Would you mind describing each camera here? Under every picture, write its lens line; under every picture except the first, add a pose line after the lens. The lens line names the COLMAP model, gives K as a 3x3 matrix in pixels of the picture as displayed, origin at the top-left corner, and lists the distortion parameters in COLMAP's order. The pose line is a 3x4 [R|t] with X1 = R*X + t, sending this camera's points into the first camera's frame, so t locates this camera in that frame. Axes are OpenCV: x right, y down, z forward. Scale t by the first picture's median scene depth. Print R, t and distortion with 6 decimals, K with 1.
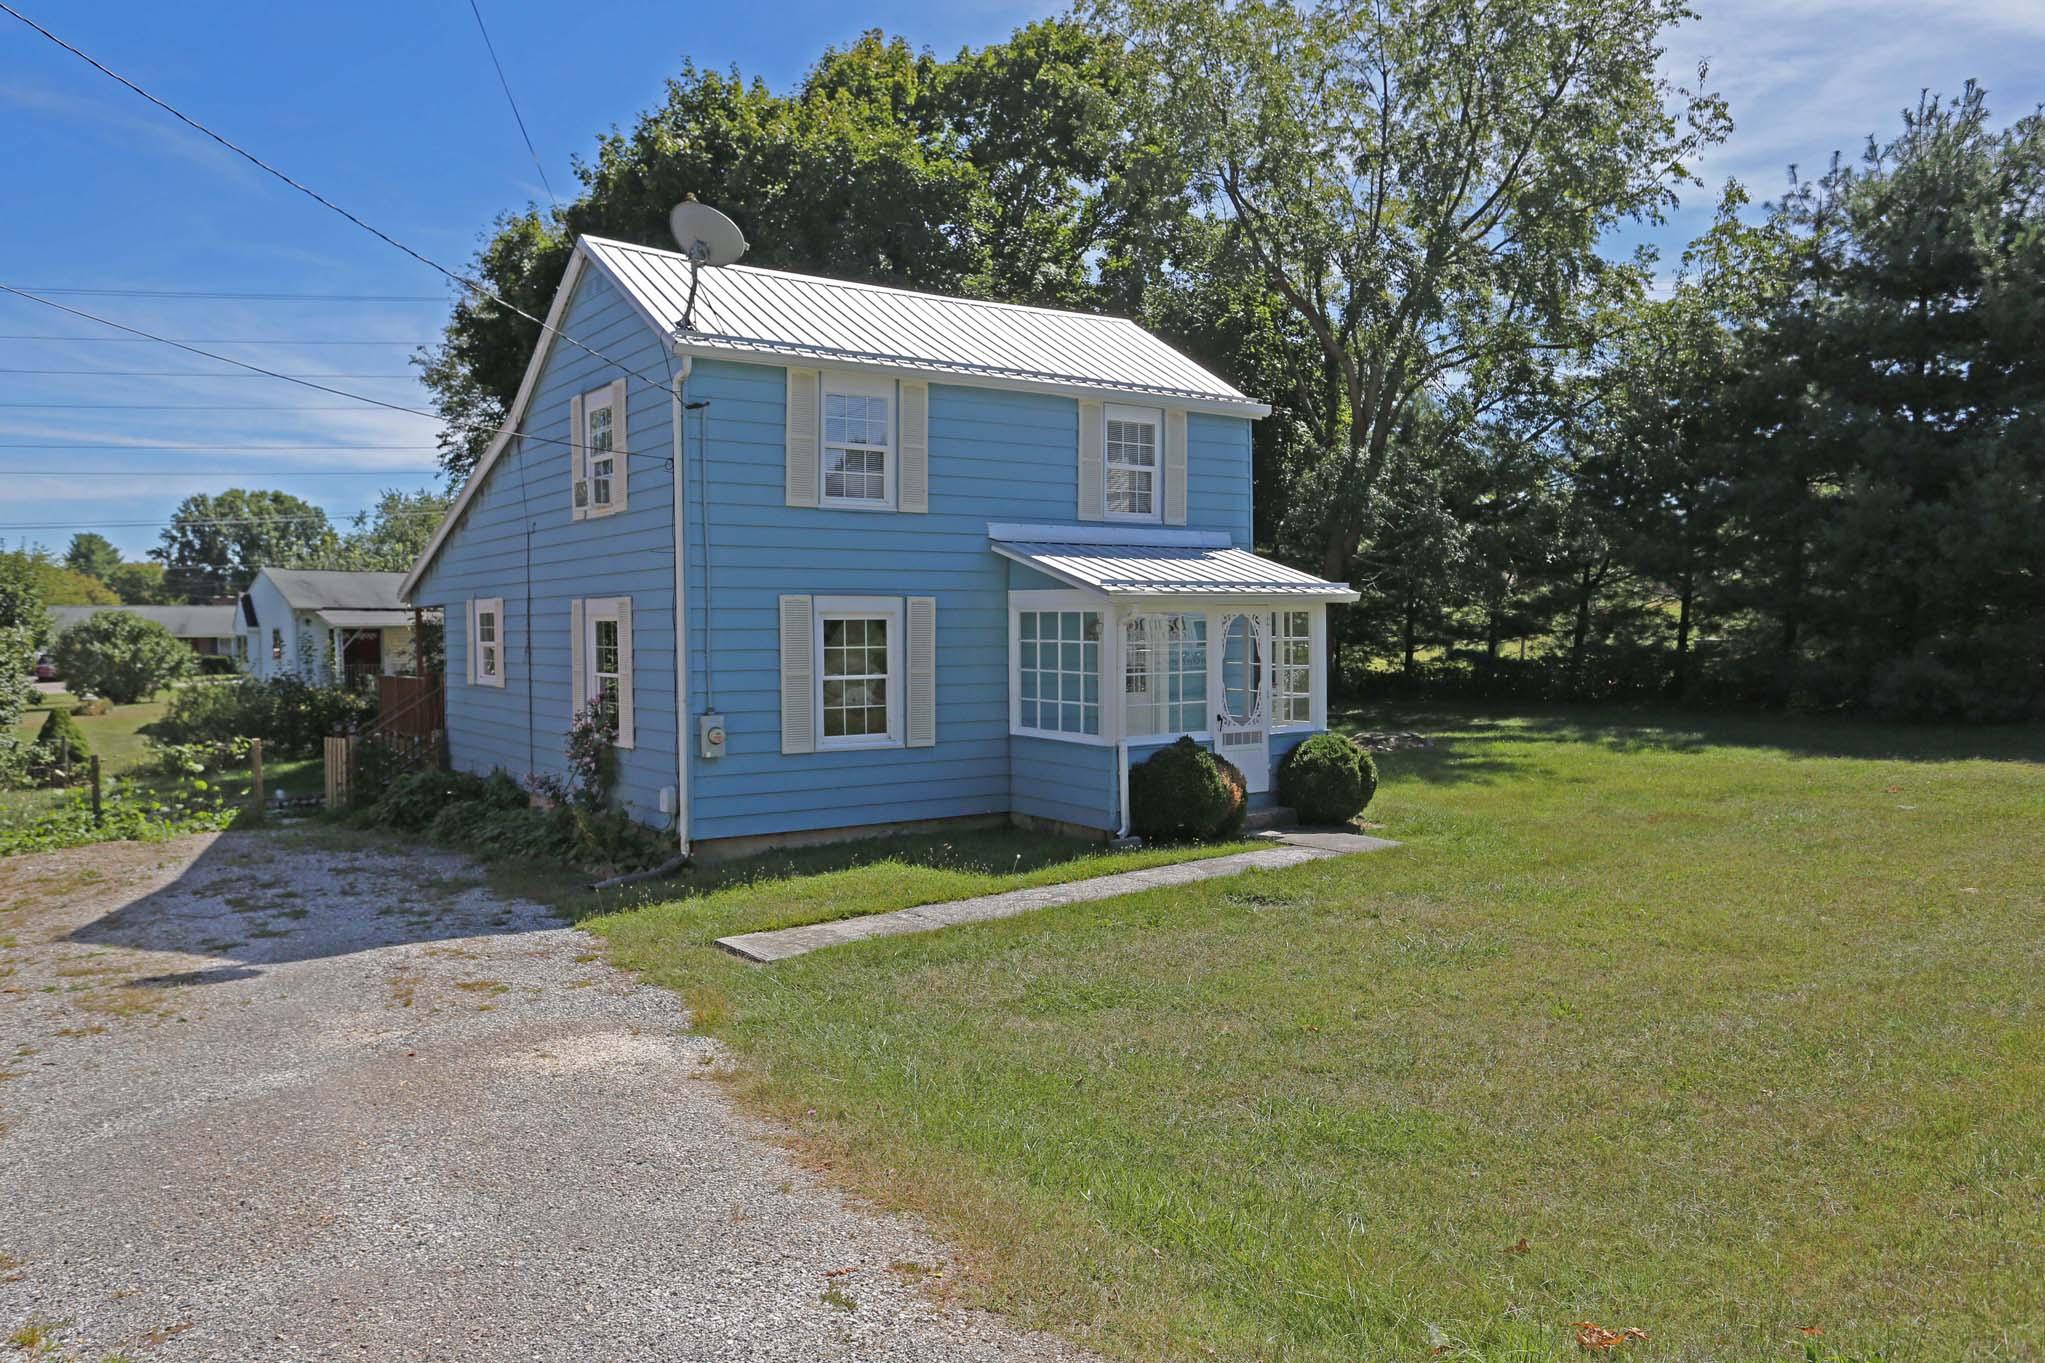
lens RADIAL K [[1458.8, 0, 1012.0], [0, 1458.8, 683.3], [0, 0, 1]] dist [-0.001120, 0.037079]
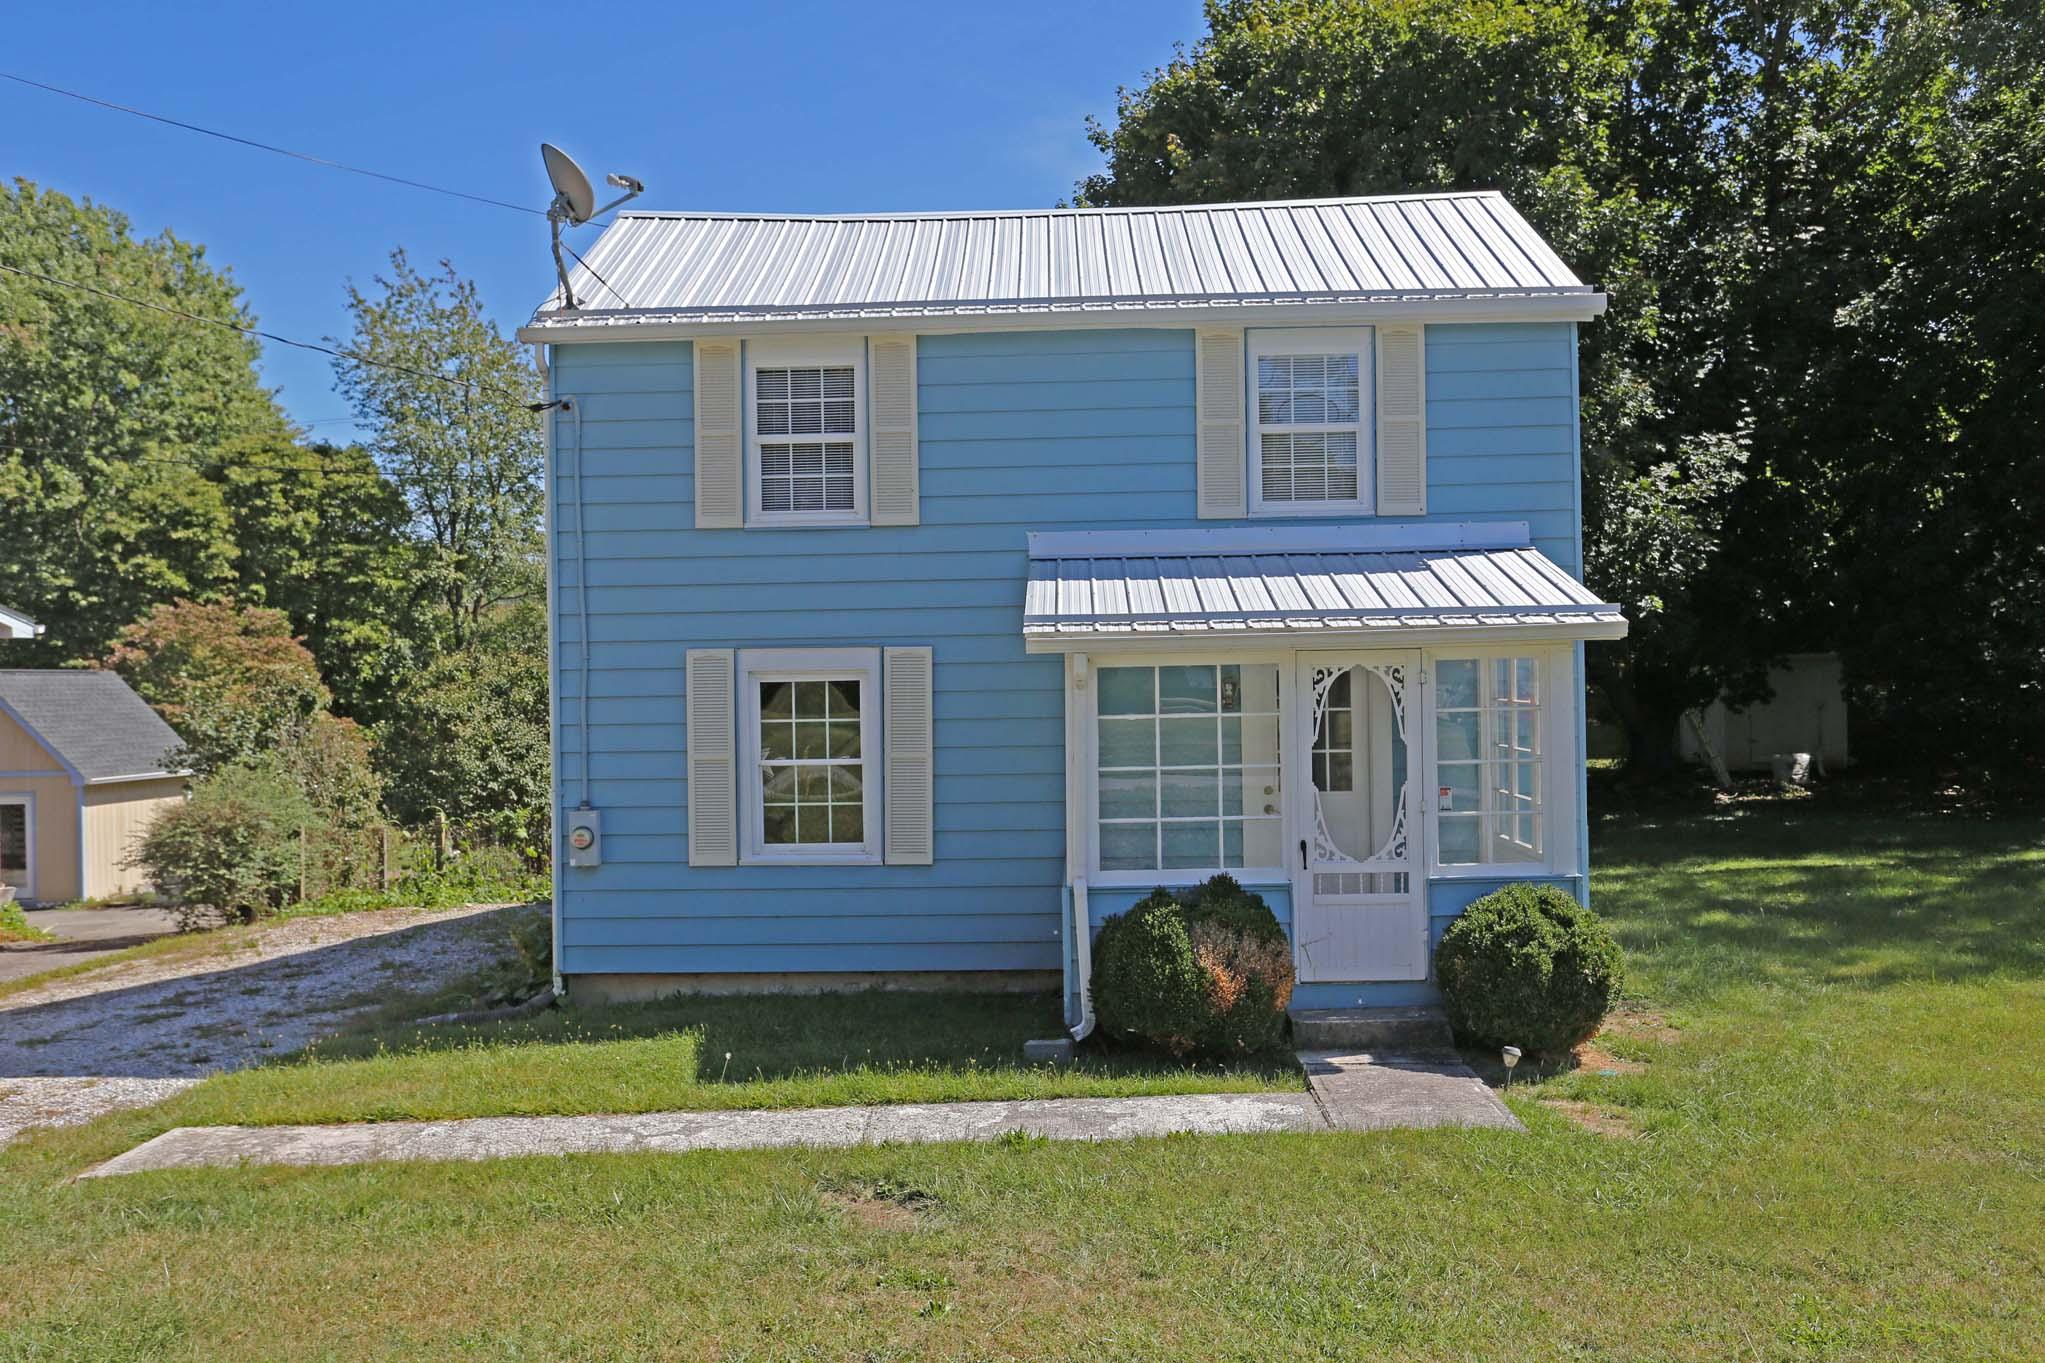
lens RADIAL K [[1655.3, 0, 1005.9], [0, 1655.3, 690.7], [0, 0, 1]] dist [0.000283, 0.060090]
pose [[0.798821, -0.002984, -0.601561, 0.298863], [-0.010279, 0.999774, -0.018609, -0.016507], [0.601481, 0.021049, 0.798610, 0.272077]]
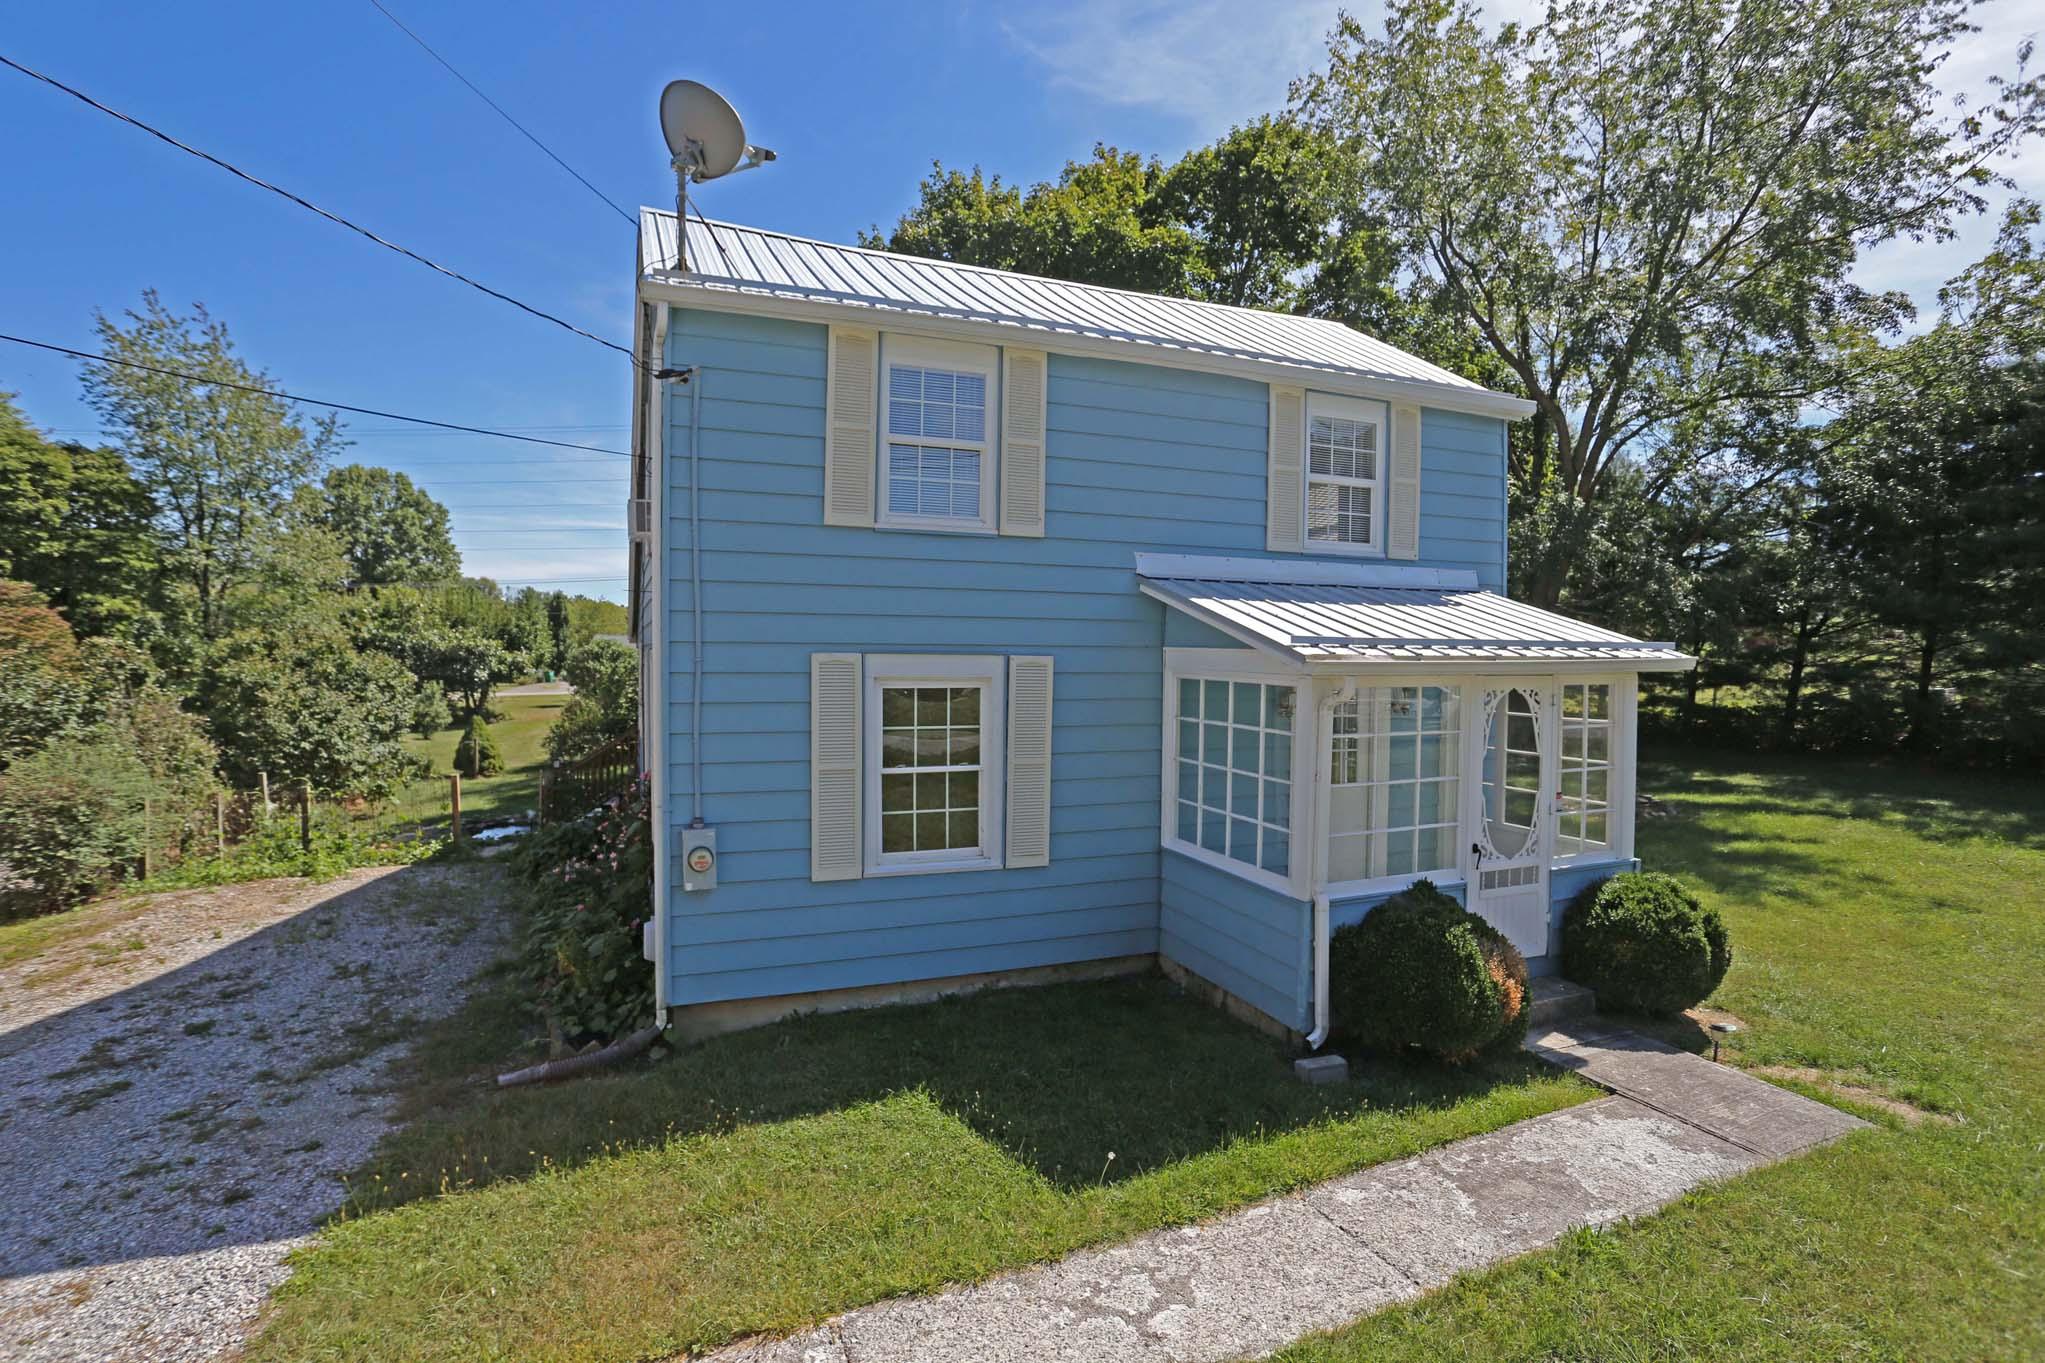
lens RADIAL K [[997.2, 0, 1015.0], [0, 997.2, 687.3], [0, 0, 1]] dist [-0.057632, 0.020773]
pose [[0.973847, 0.022521, -0.226084, 0.026535], [-0.023118, 0.999733, 0.000007, -0.029530], [0.226024, 0.005220, 0.974108, 0.355383]]
